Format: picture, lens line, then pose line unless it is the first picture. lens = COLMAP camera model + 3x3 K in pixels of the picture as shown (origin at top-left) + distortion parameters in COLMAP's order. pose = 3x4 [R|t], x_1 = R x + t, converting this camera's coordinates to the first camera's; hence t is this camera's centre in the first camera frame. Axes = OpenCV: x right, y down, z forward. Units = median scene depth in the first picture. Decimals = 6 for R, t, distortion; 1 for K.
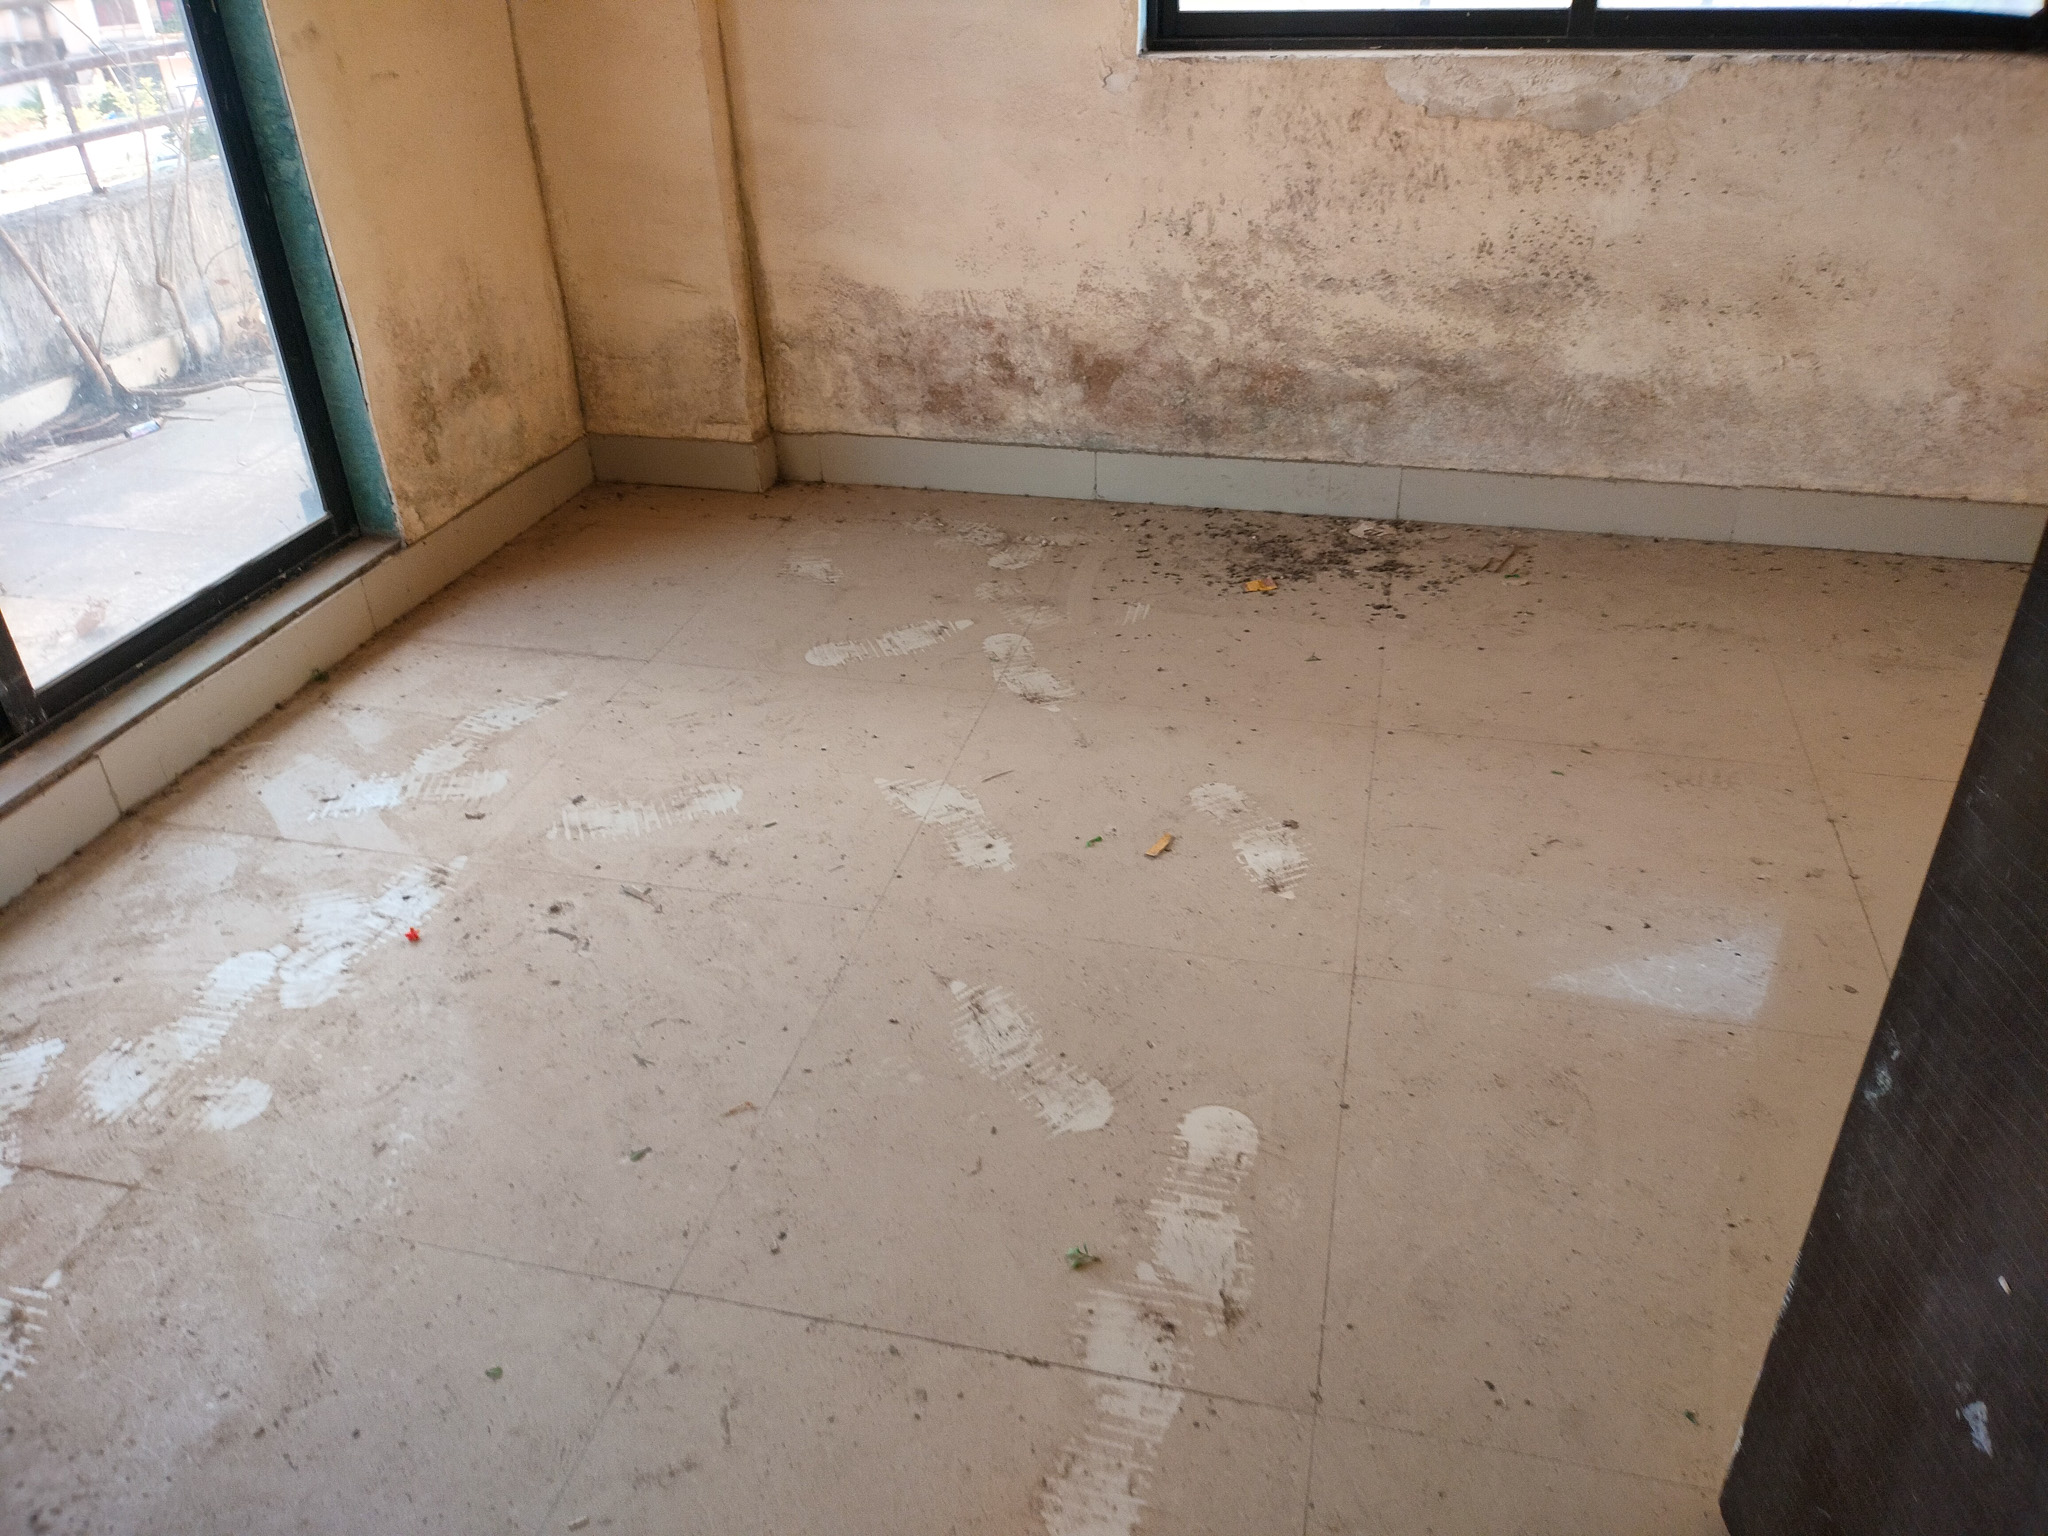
lens RADIAL K [[1543.8, 0, 1017.6], [0, 1543.8, 794.5], [0, 0, 1]] dist [0.049639, -0.074719]
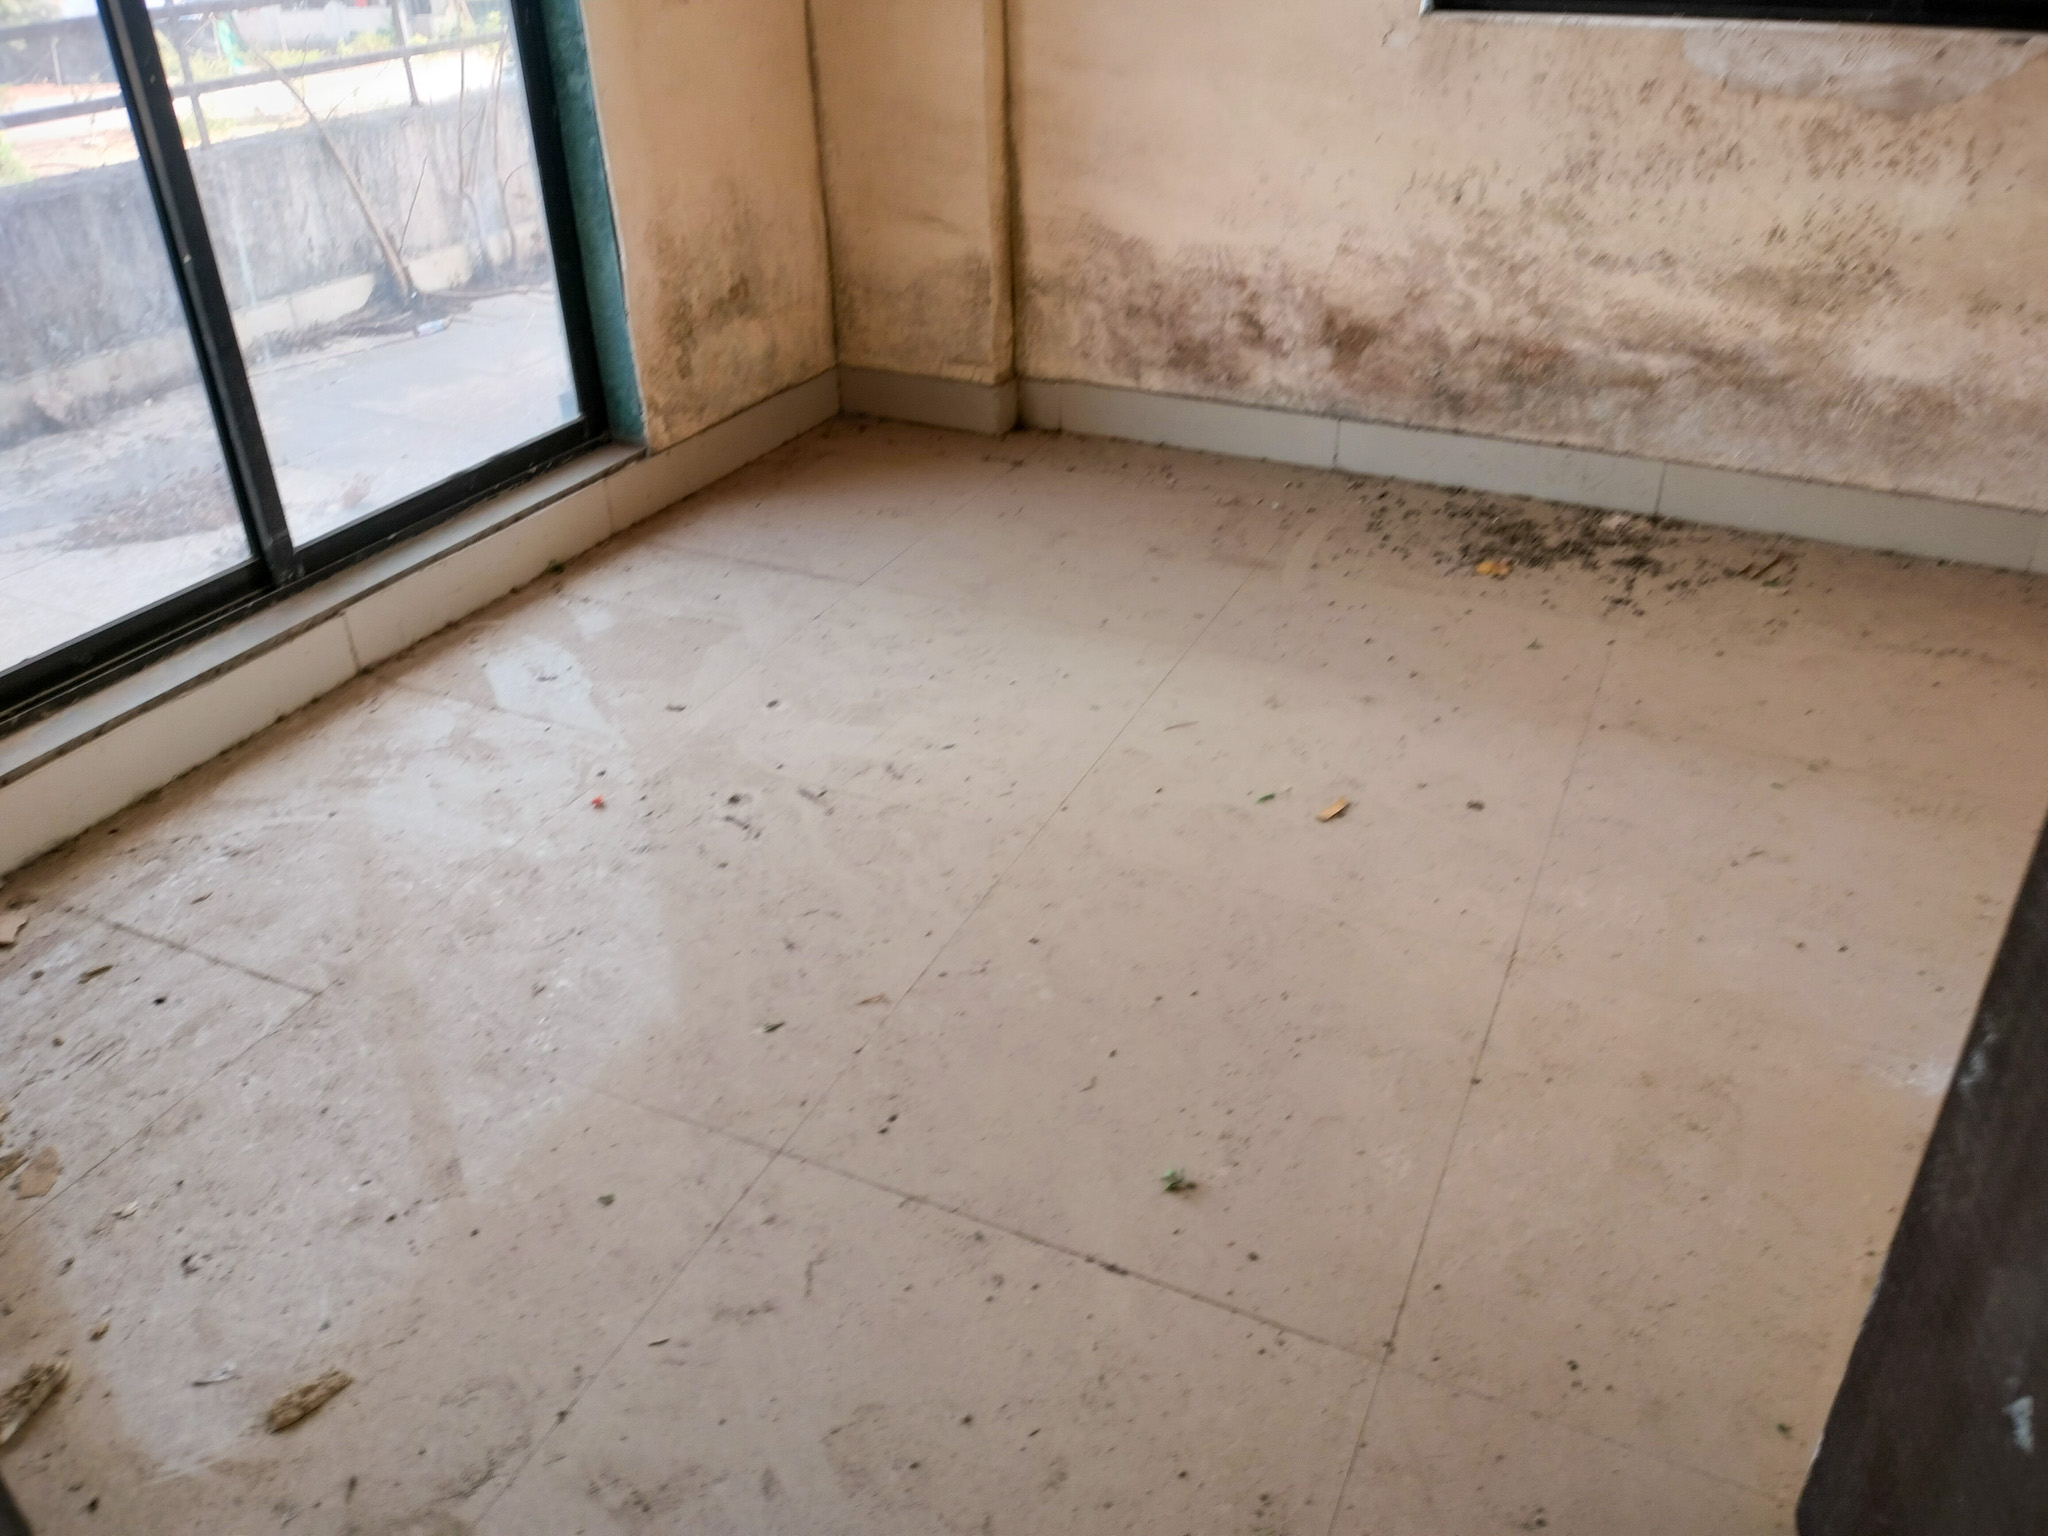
lens RADIAL K [[1614.1, 0, 1049.7], [0, 1614.1, 786.5], [0, 0, 1]] dist [0.051660, -0.072237]
pose [[0.983899, 0.109381, -0.141343, 0.046836], [-0.110324, 0.993895, 0.001170, 0.029973], [0.140608, 0.014442, 0.989960, -0.033552]]
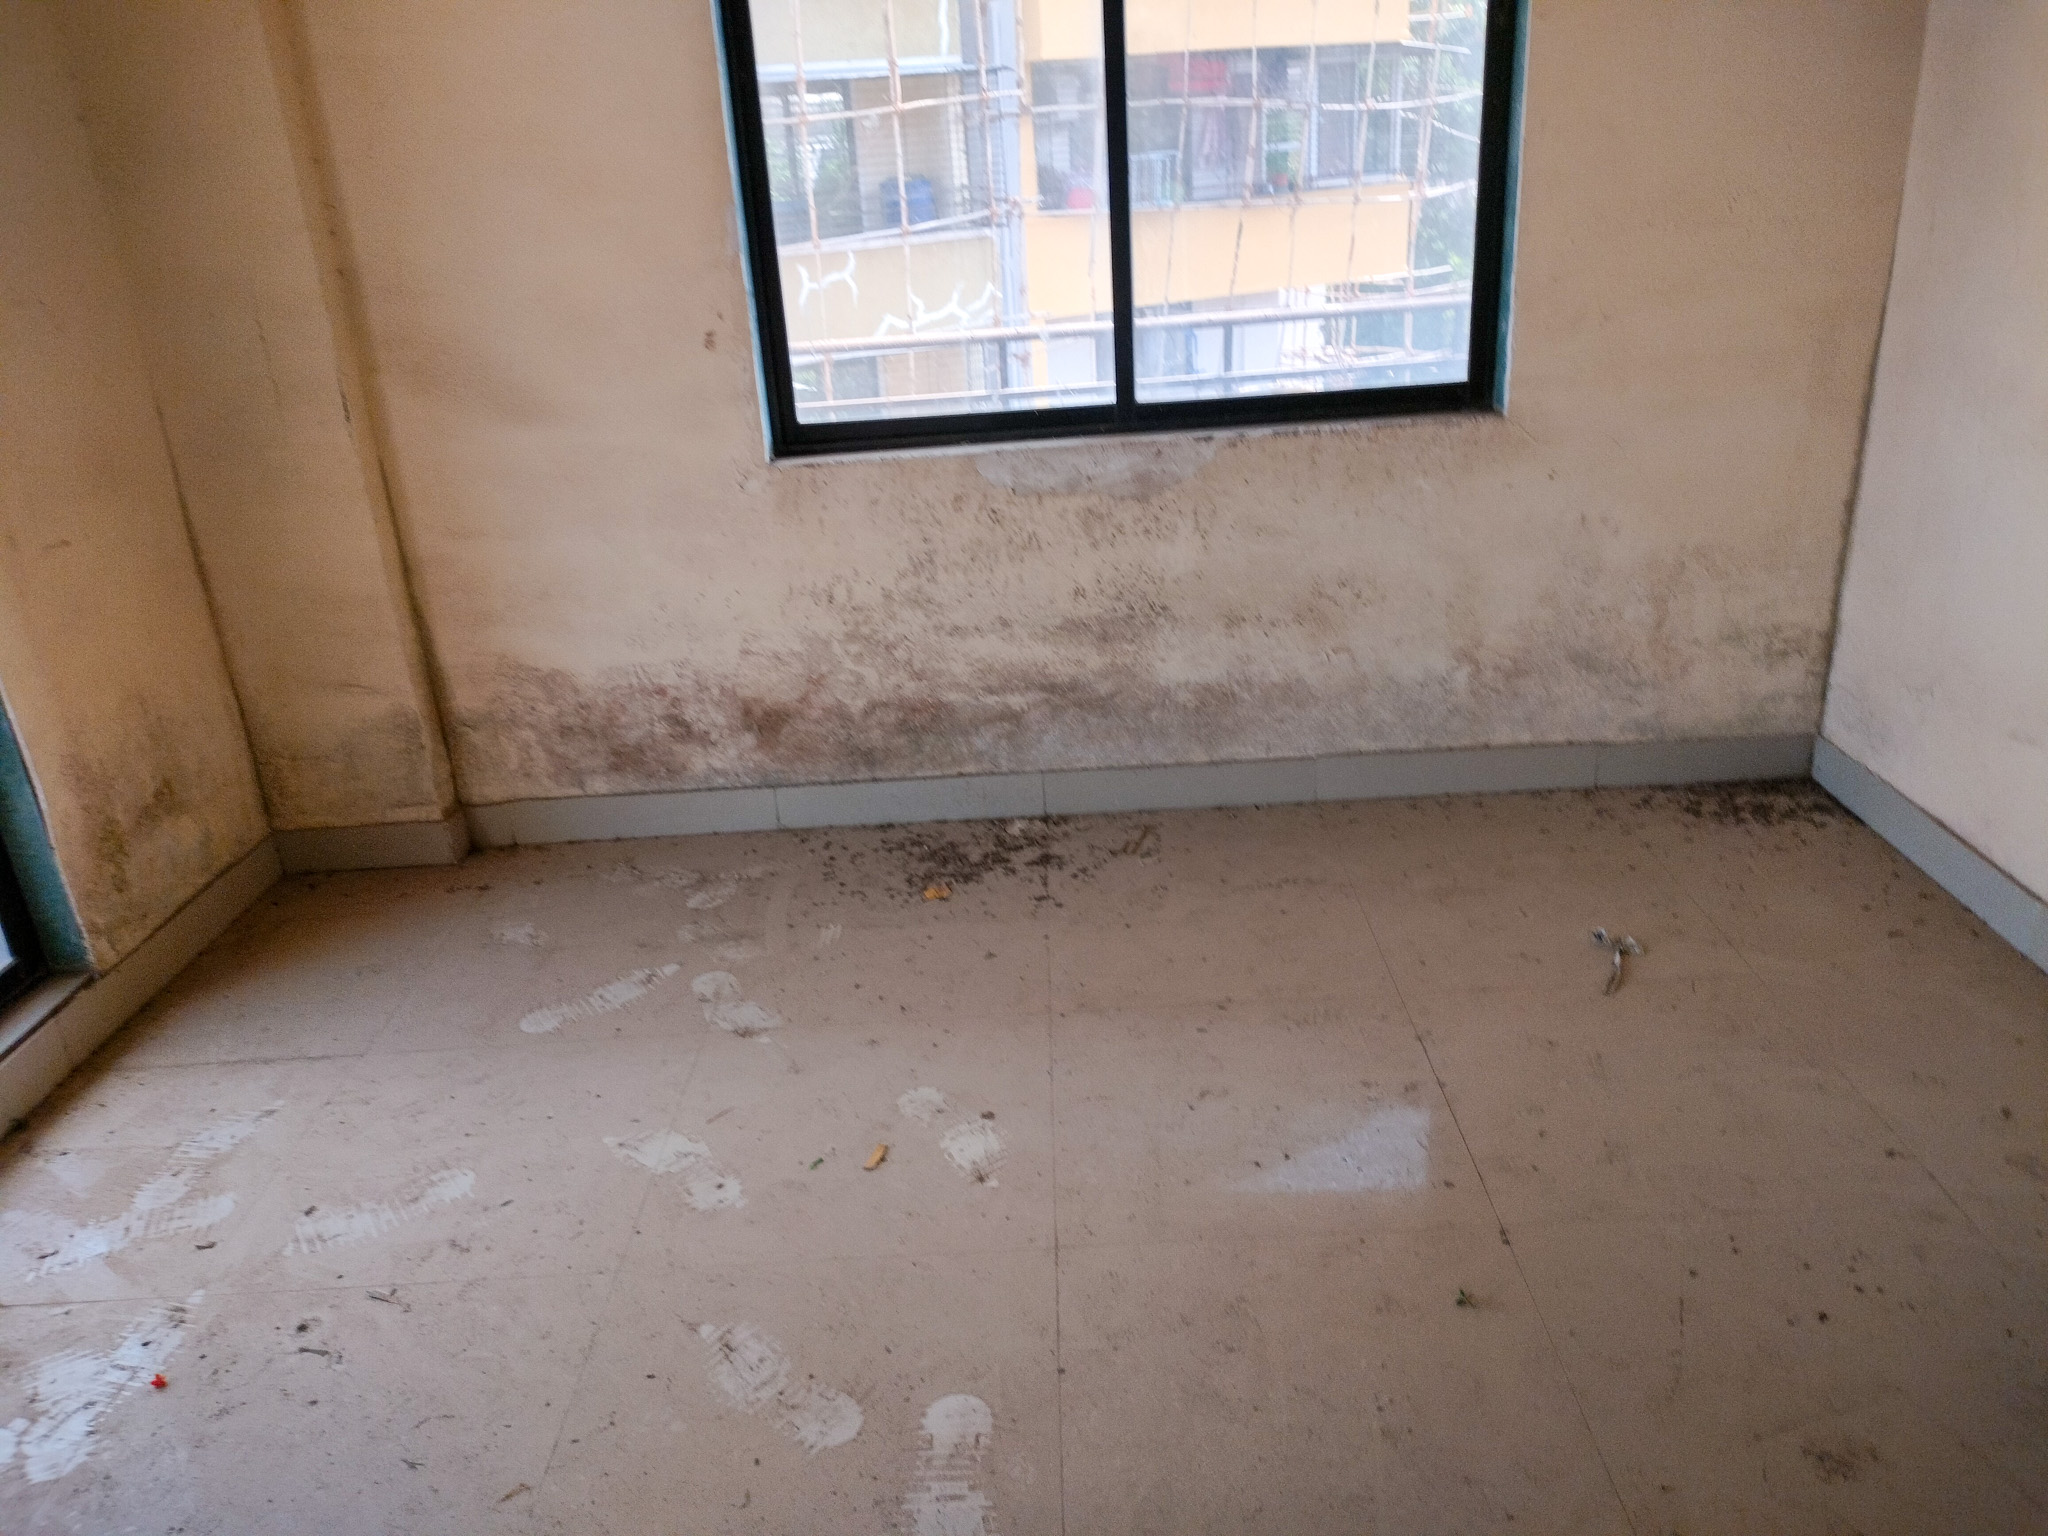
lens RADIAL K [[1543.8, 0, 1064.9], [0, 1543.8, 765.9], [0, 0, 1]] dist [0.049639, -0.074719]
pose [[0.966490, -0.115629, 0.229190, 0.000082], [0.153529, 0.975900, -0.155077, -0.039167], [-0.205735, 0.185067, 0.960949, -0.130553]]
